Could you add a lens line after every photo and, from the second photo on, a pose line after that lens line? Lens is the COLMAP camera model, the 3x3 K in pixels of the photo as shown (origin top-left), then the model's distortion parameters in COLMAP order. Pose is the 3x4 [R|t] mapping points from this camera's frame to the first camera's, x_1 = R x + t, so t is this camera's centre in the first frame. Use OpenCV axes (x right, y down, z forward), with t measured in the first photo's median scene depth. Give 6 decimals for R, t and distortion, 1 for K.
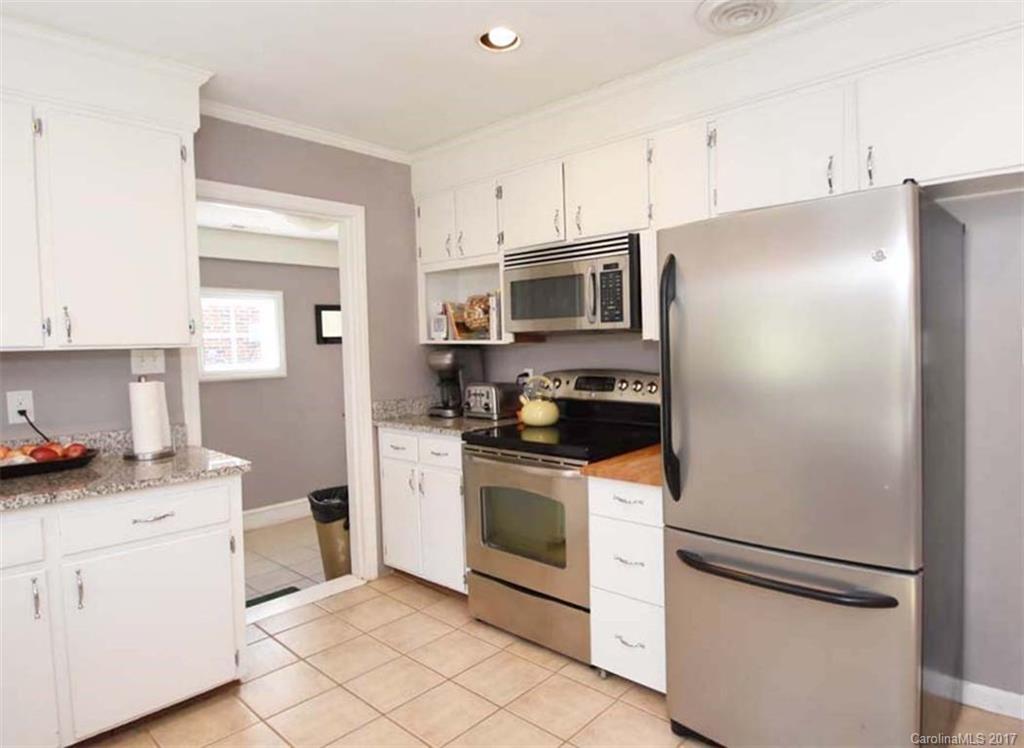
lens RADIAL K [[600.6, 0, 512.0], [0, 600.6, 374.0], [0, 0, 1]] dist [0.001405, 0.000180]
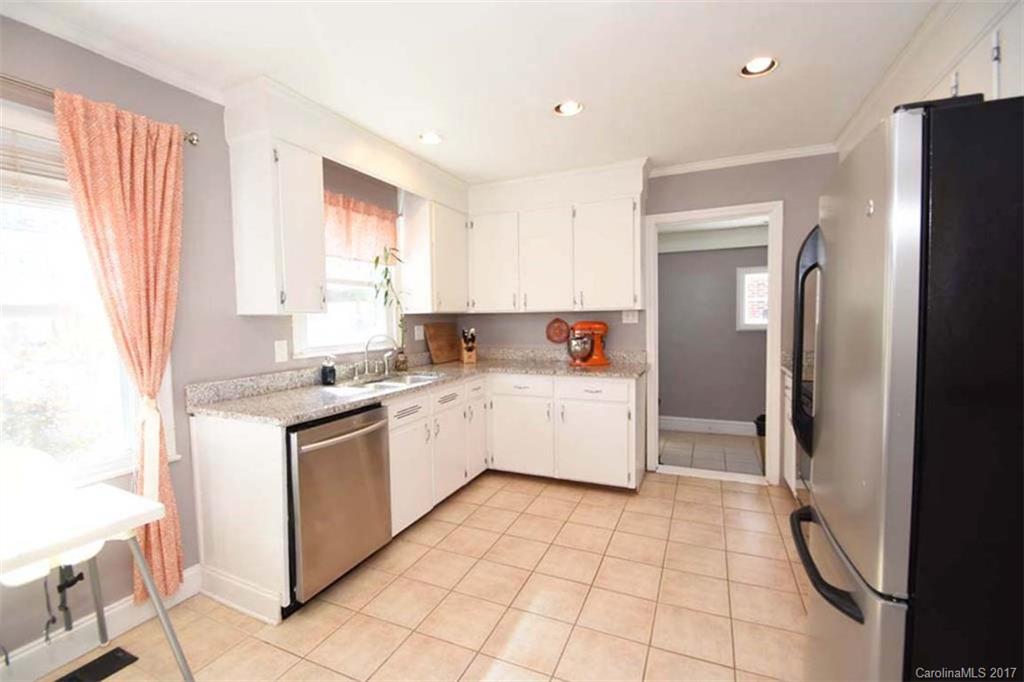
lens RADIAL K [[437.1, 0, 512.0], [0, 437.1, 341.0], [0, 0, 1]] dist [0.000253, 0.000015]
pose [[0.315188, 0.074067, -0.946135, 0.650750], [-0.036528, 0.997158, 0.065892, -0.021724], [0.948326, 0.013792, 0.316997, 0.210724]]
